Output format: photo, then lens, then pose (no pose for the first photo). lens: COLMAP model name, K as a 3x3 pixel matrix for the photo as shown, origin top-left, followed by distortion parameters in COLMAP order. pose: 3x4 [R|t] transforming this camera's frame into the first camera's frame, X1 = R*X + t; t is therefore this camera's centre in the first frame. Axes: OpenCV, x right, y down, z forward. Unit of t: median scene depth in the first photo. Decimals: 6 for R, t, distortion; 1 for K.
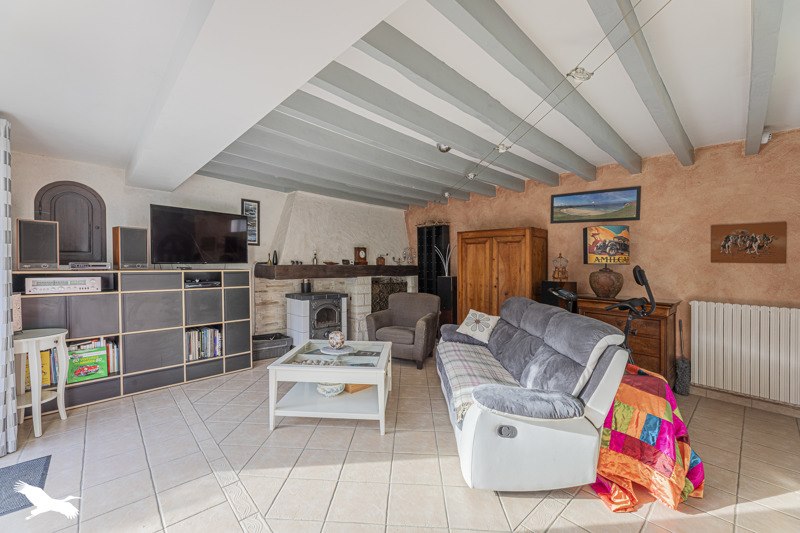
lens RADIAL K [[327.1, 0, 399.0], [0, 327.1, 267.0], [0, 0, 1]] dist [-0.000236, 0.000178]
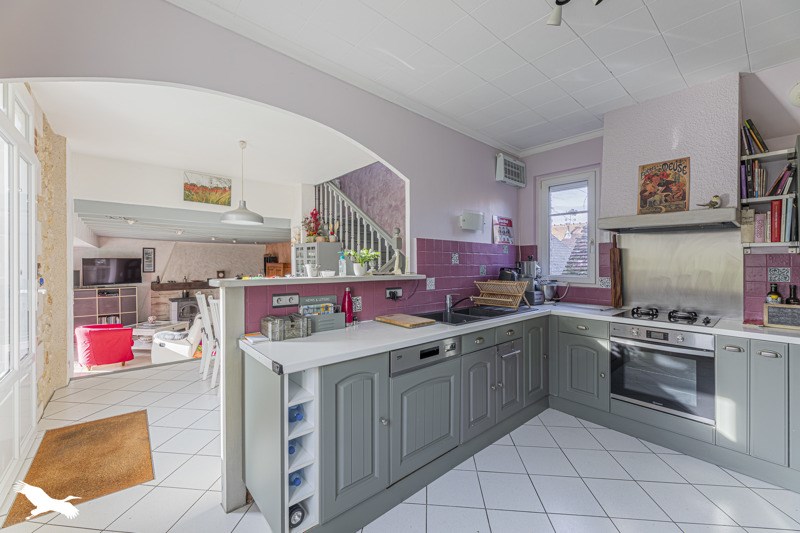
lens RADIAL K [[327.1, 0, 401.5], [0, 327.1, 265.9], [0, 0, 1]] dist [-0.000236, 0.000178]
pose [[0.998192, -0.010187, -0.059241, 1.120233], [0.010129, 0.999948, -0.001280, -0.090123], [0.059251, 0.000678, 0.998243, -0.788703]]
